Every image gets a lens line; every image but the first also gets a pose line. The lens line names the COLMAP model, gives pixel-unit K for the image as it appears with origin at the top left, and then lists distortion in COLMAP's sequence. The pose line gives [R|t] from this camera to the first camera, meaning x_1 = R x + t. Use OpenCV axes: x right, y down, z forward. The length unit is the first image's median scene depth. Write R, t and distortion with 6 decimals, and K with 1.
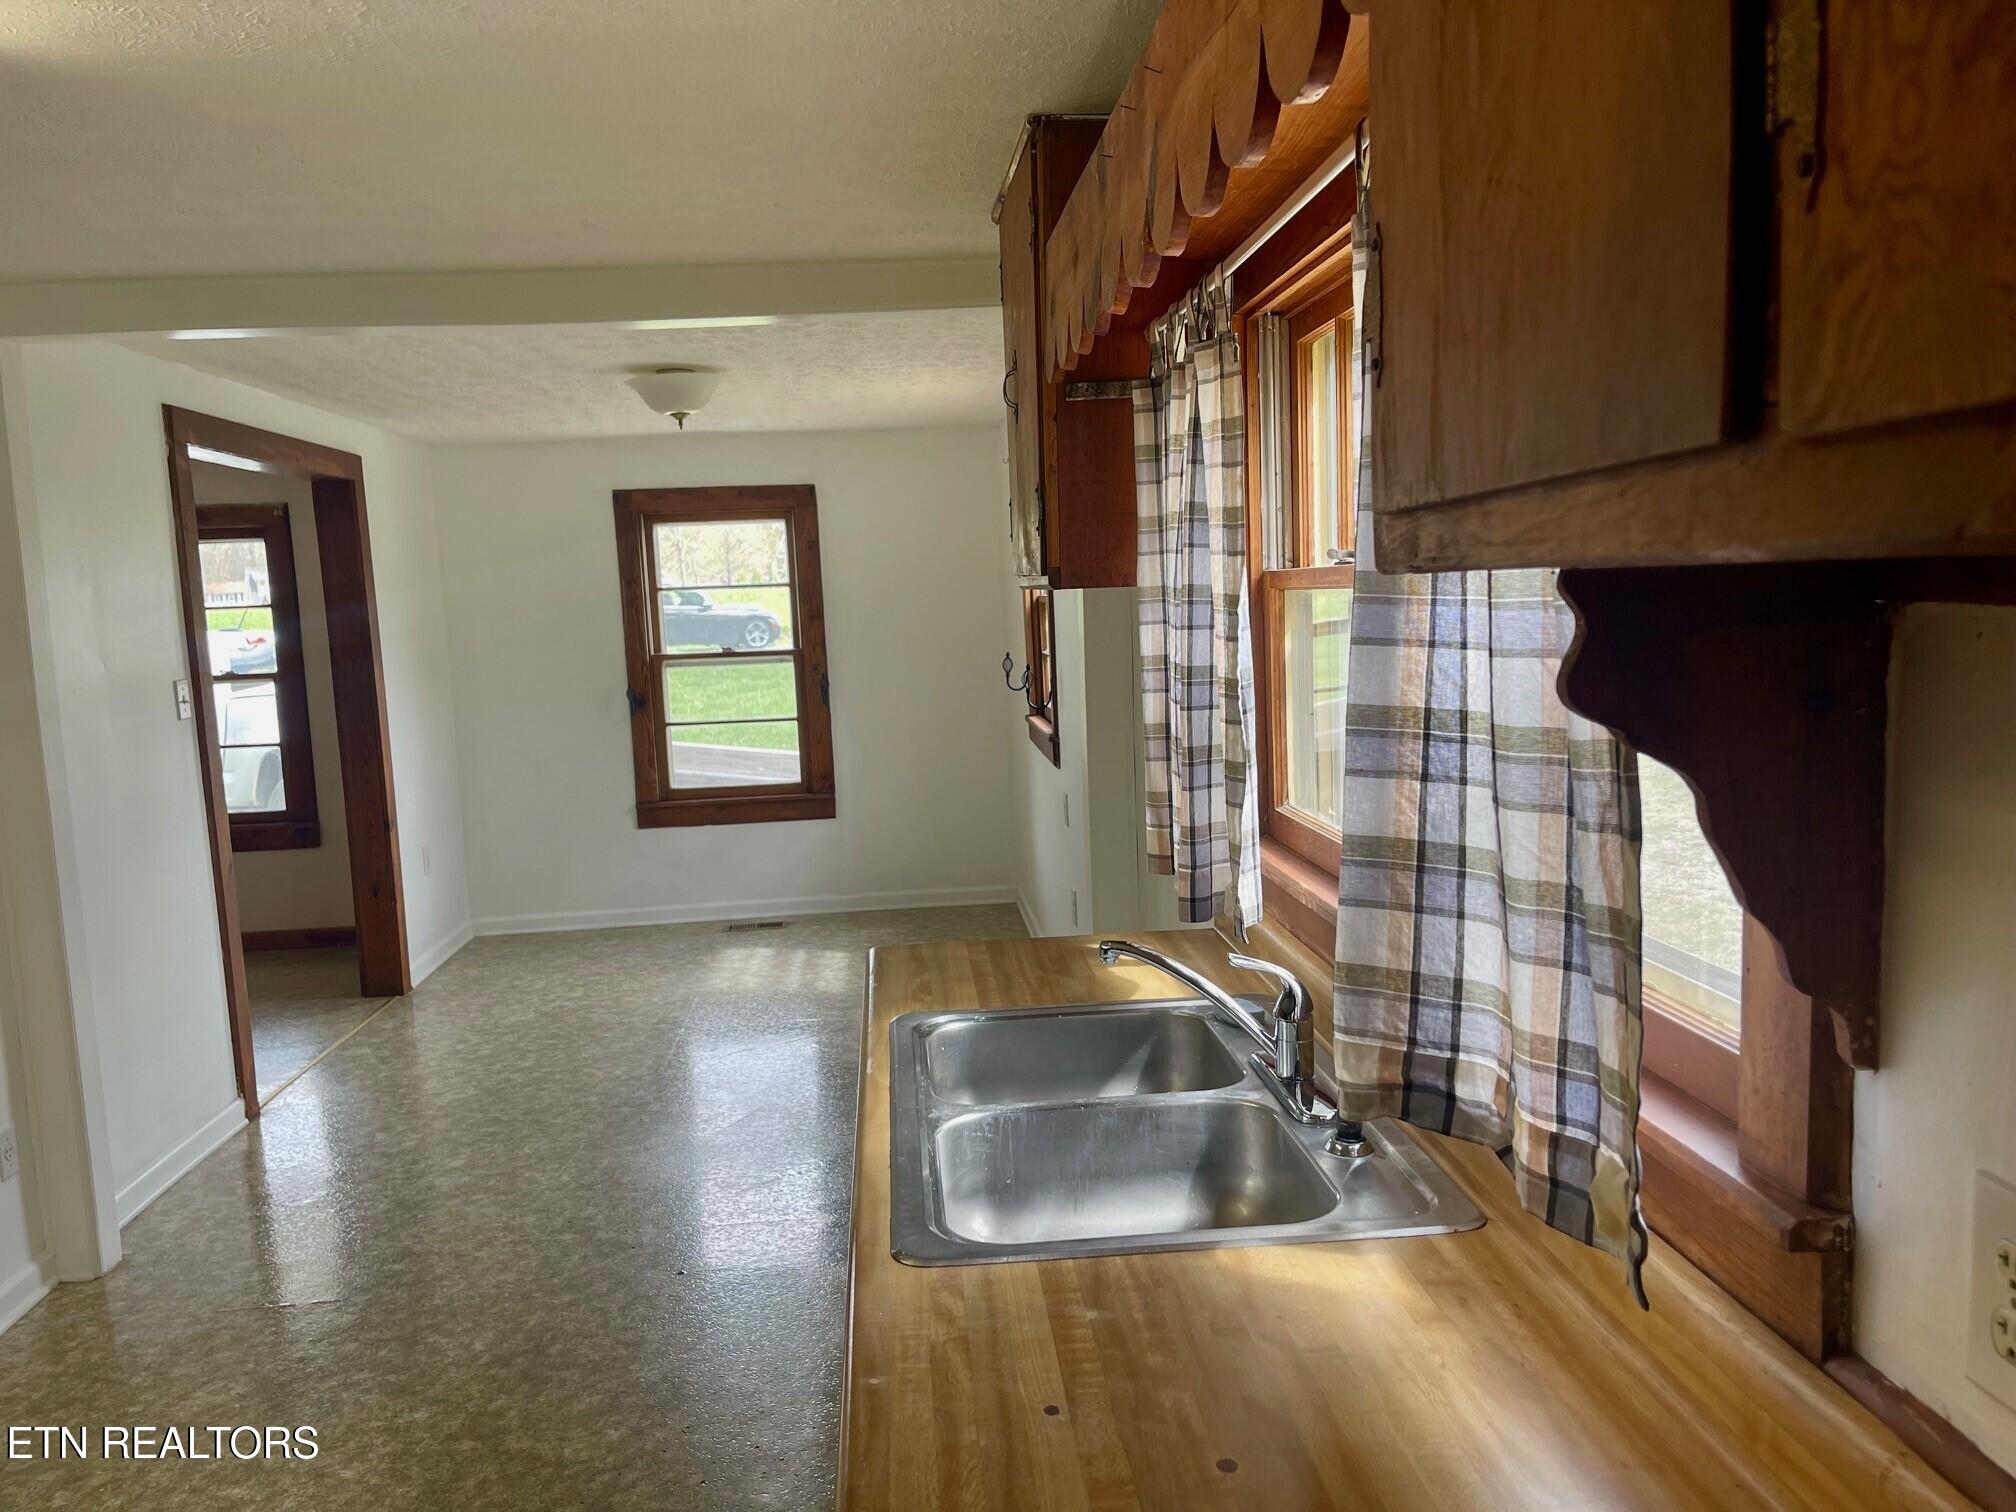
lens RADIAL K [[1528.9, 0, 998.8], [0, 1528.9, 768.2], [0, 0, 1]] dist [0.068094, -0.068797]
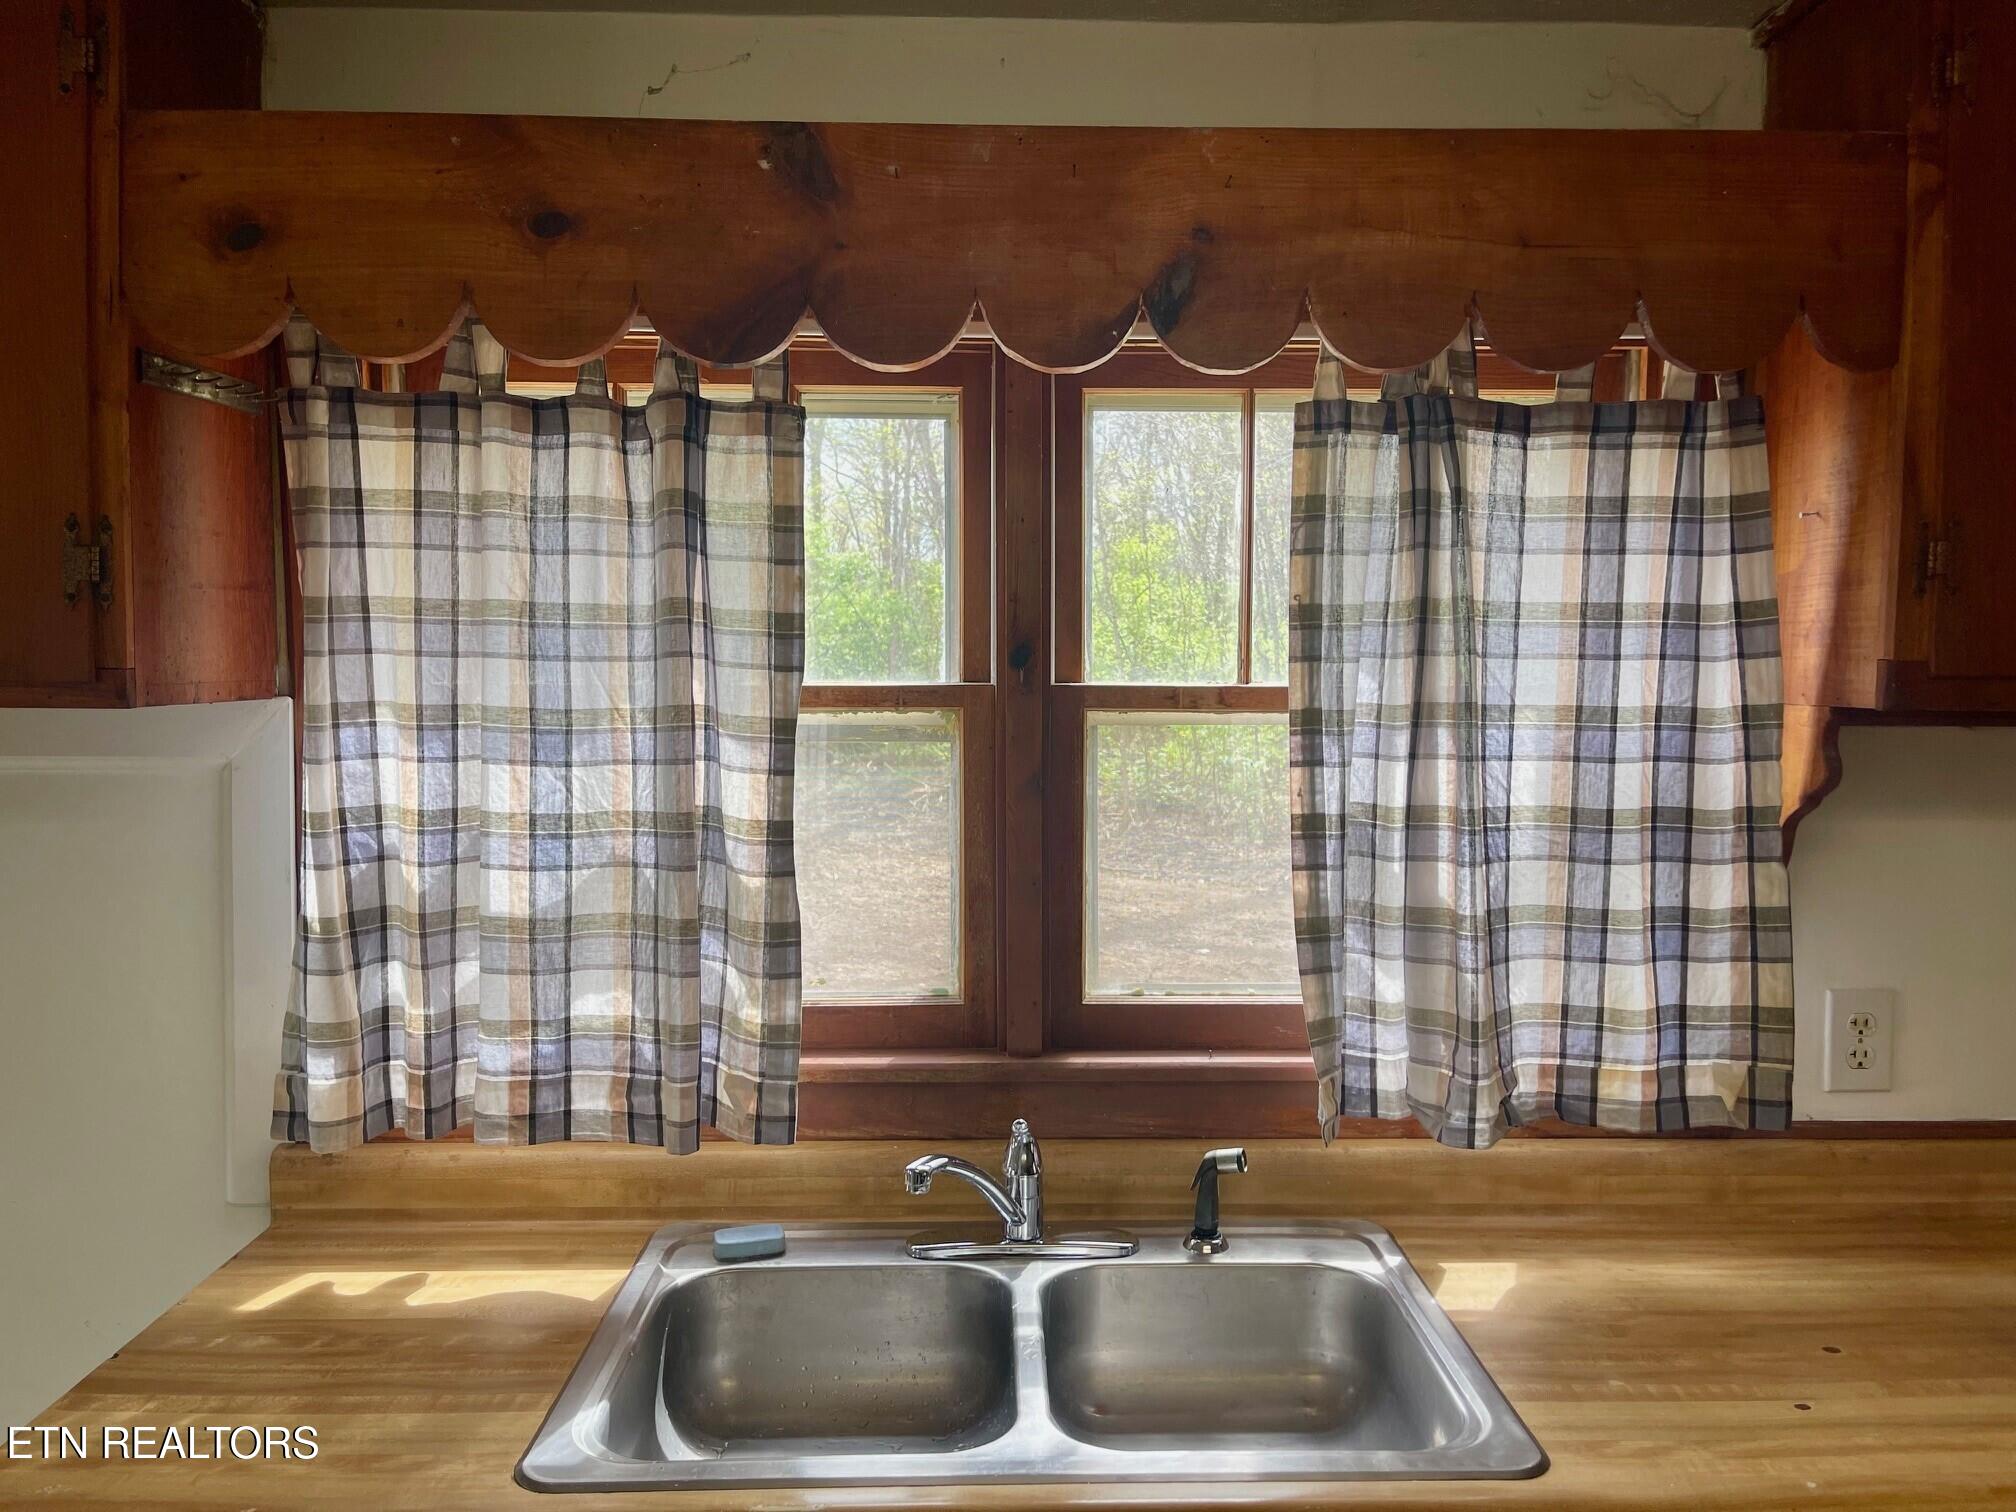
lens RADIAL K [[1528.9, 0, 998.8], [0, 1528.9, 768.2], [0, 0, 1]] dist [0.068094, -0.068797]
pose [[0.052369, -0.027913, 0.998238, -1.057621], [0.113266, 0.993325, 0.021833, -0.149213], [-0.992184, 0.111923, 0.055181, 1.345458]]
